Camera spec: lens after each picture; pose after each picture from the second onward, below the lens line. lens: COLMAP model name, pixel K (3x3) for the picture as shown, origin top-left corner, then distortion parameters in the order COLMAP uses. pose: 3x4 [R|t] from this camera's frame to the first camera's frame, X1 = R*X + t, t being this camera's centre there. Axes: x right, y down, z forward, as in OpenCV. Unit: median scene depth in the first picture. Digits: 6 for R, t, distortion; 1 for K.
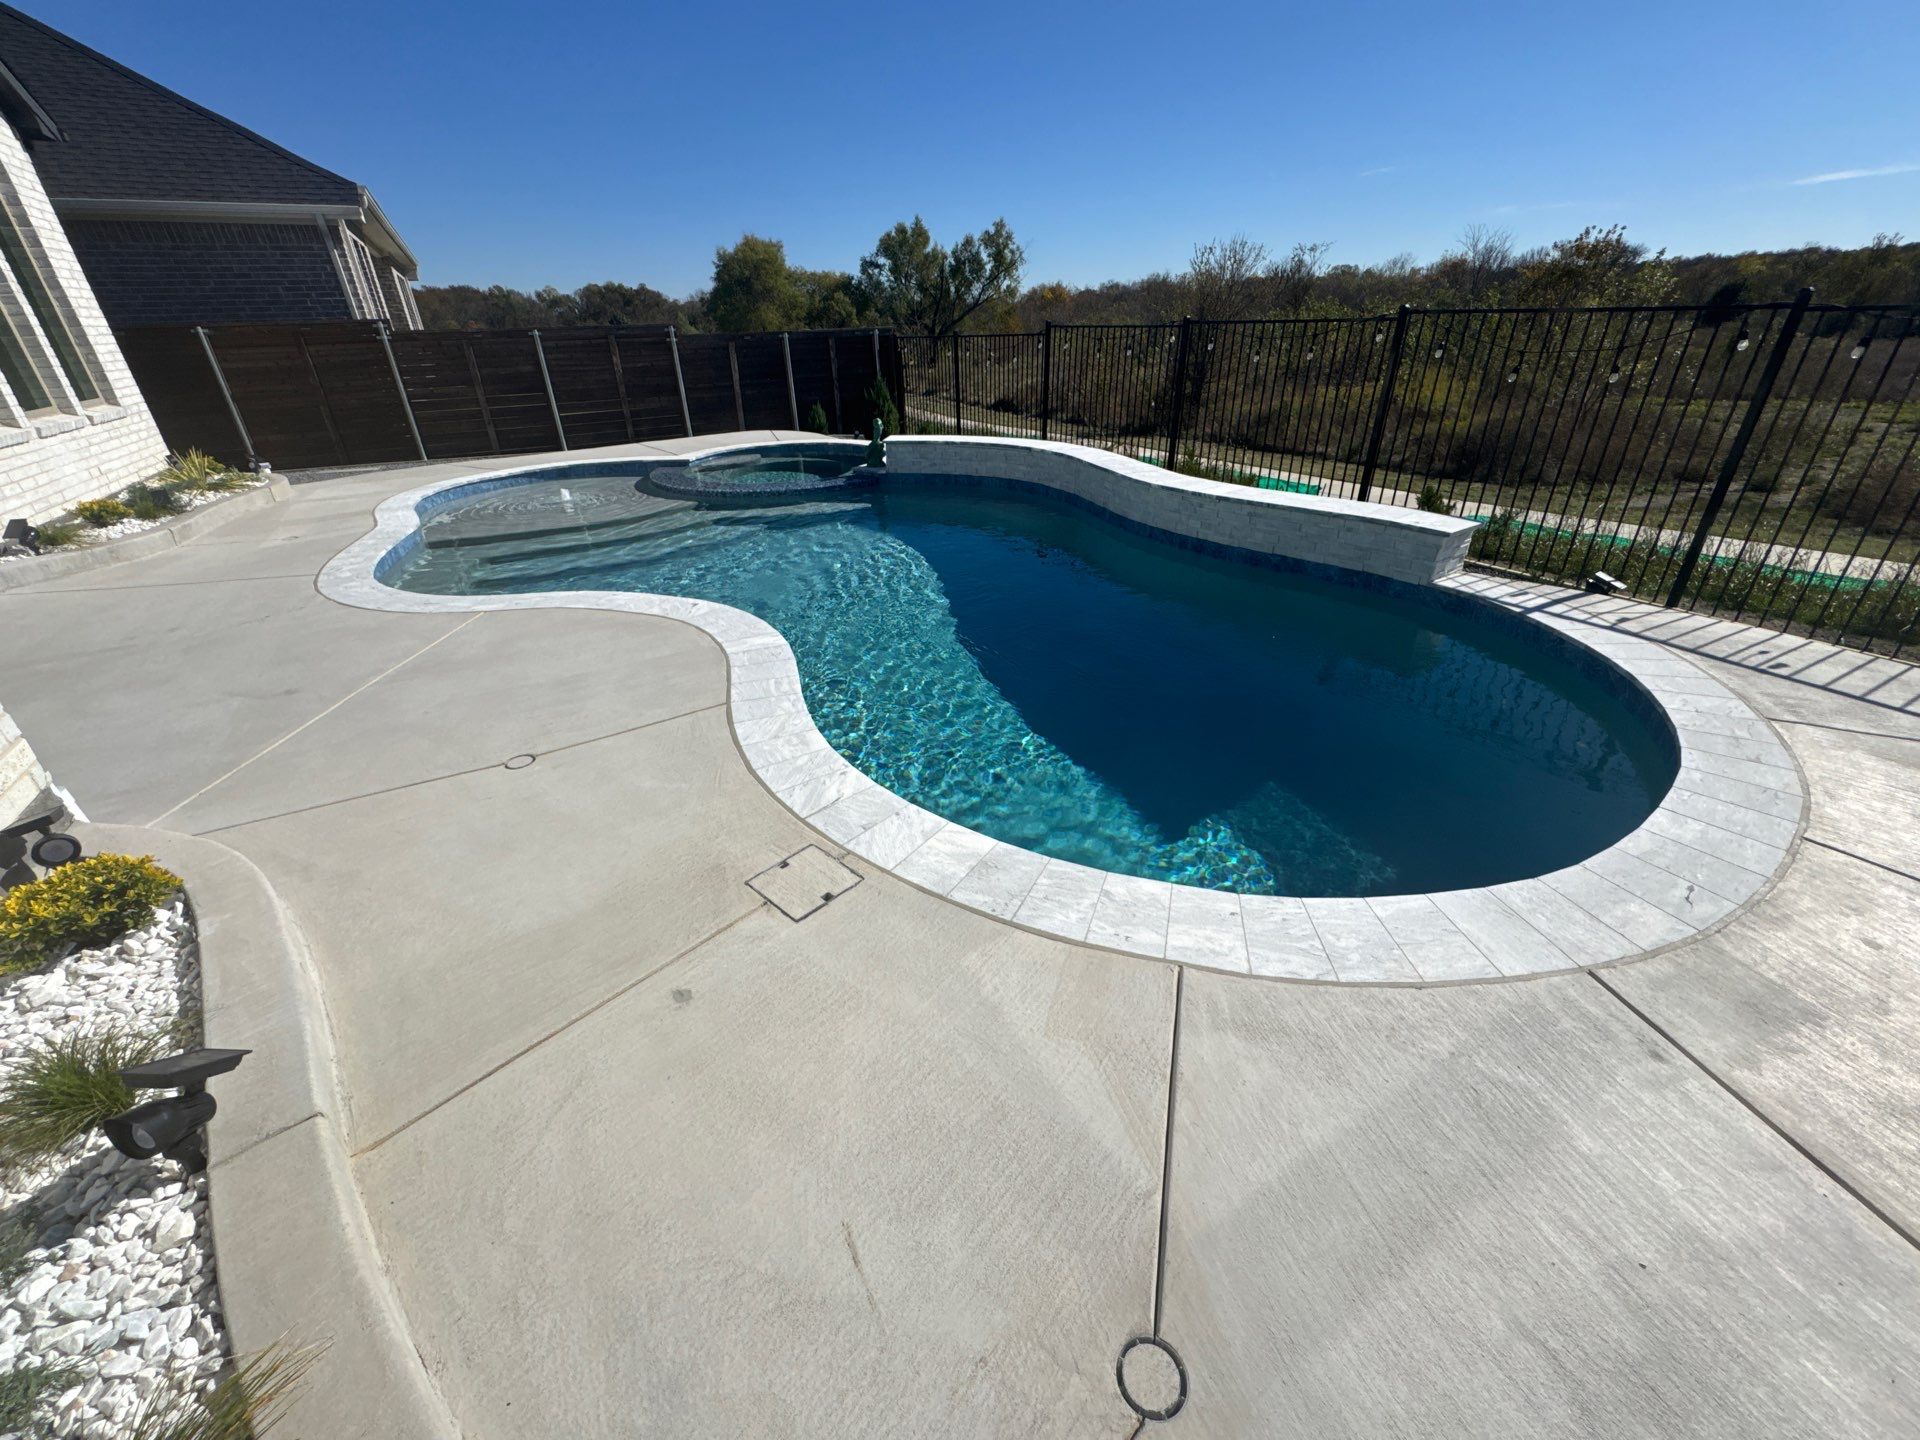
lens RADIAL K [[782.9, 0, 972.3], [0, 782.9, 715.7], [0, 0, 1]] dist [-0.005713, 0.001096]
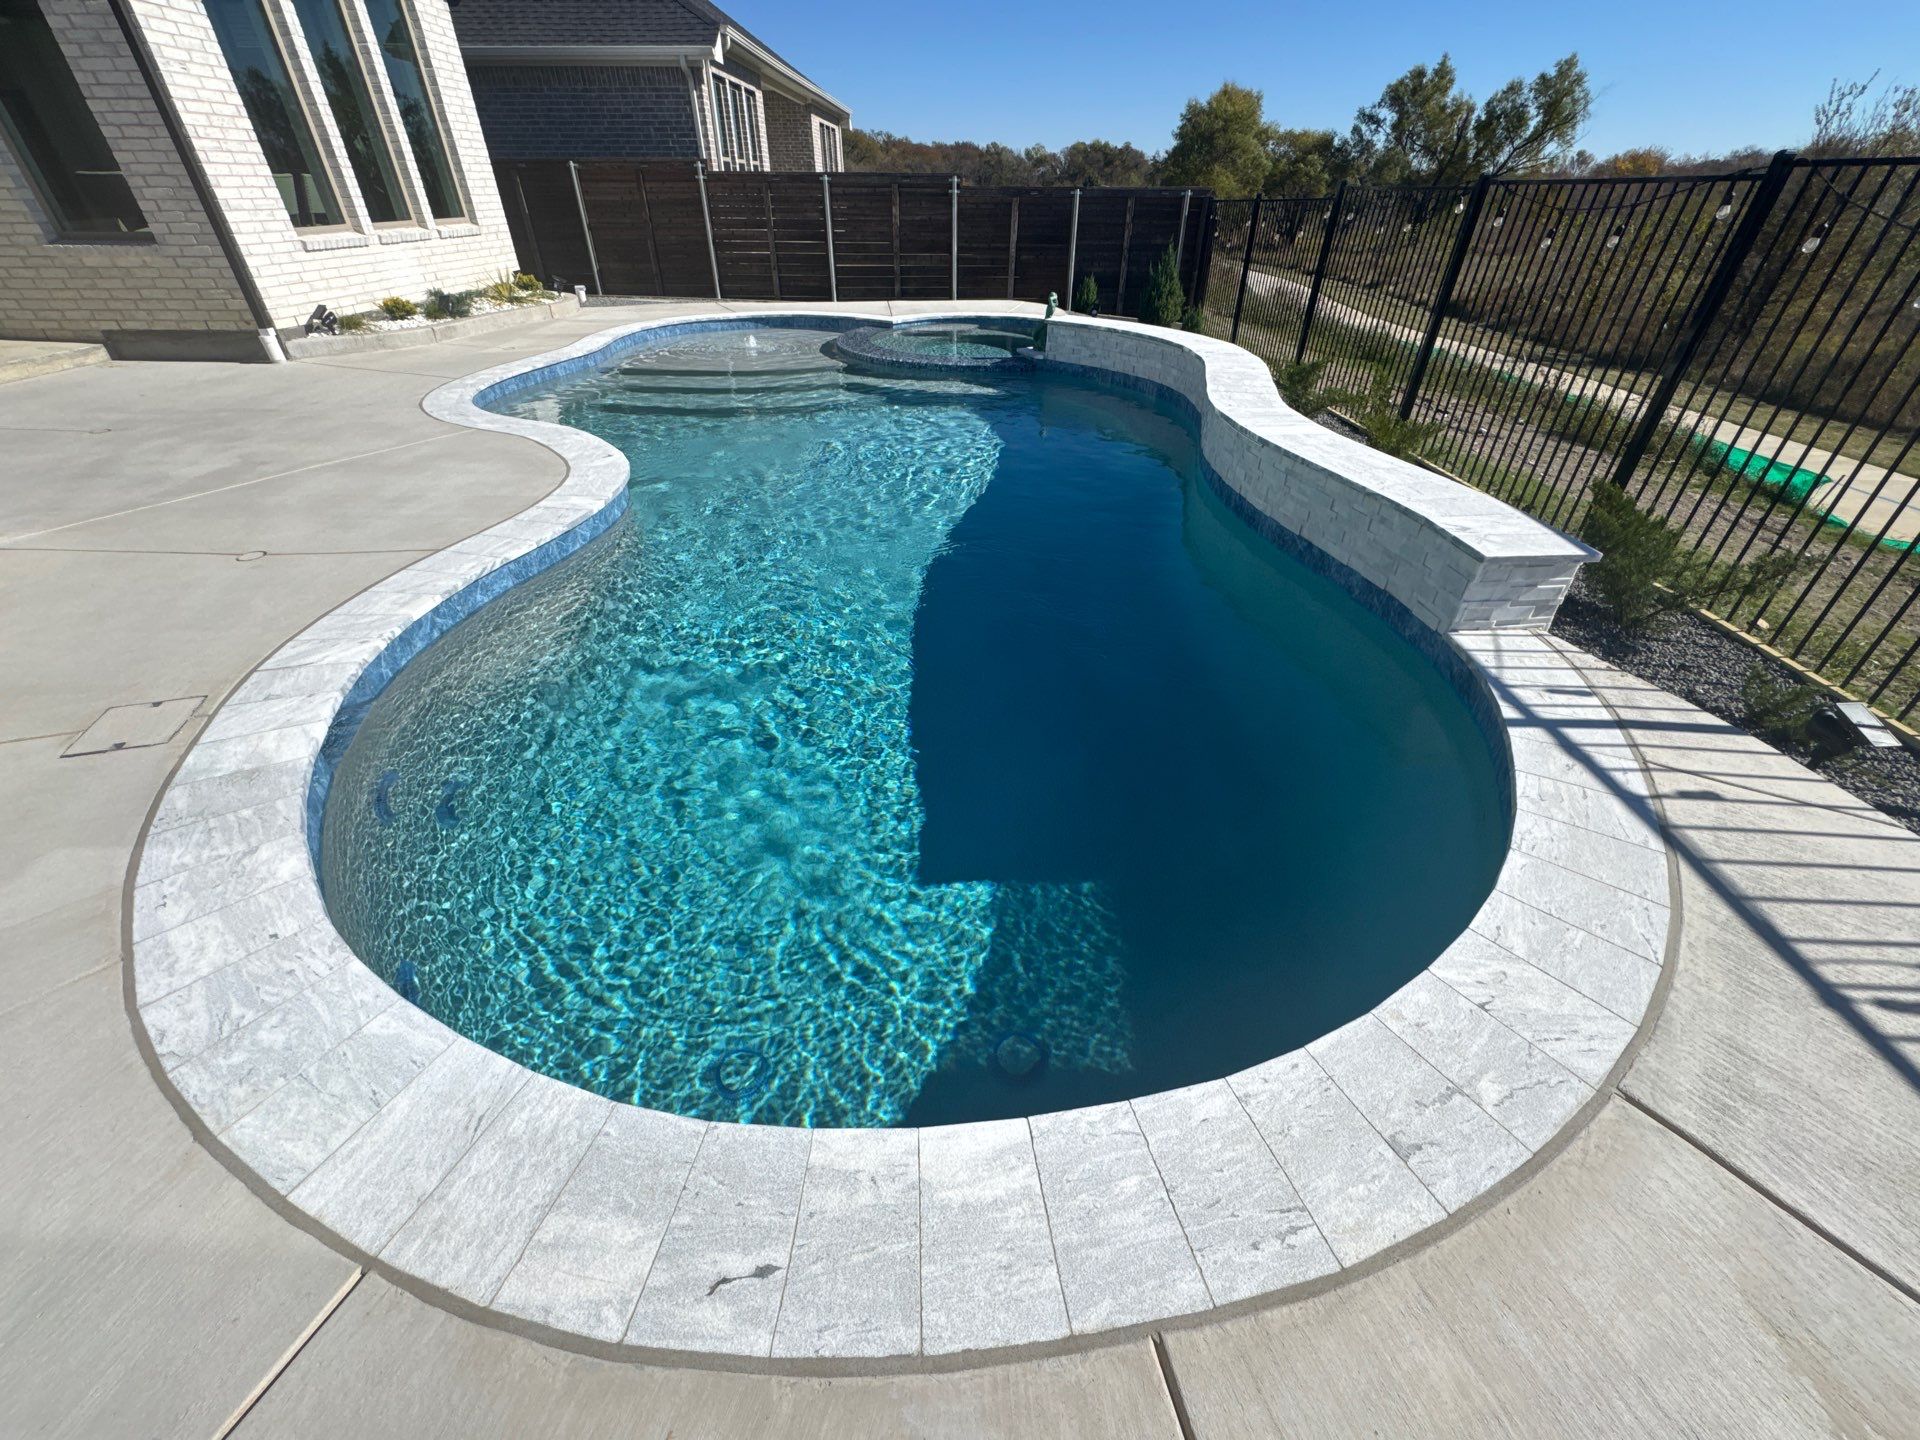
lens RADIAL K [[782.9, 0, 955.9], [0, 782.9, 720.5], [0, 0, 1]] dist [-0.005713, 0.001096]
pose [[0.857440, 0.313393, -0.408144, 0.252743], [-0.257588, 0.948027, 0.186795, -0.057594], [0.445472, -0.055032, 0.893603, 0.137030]]
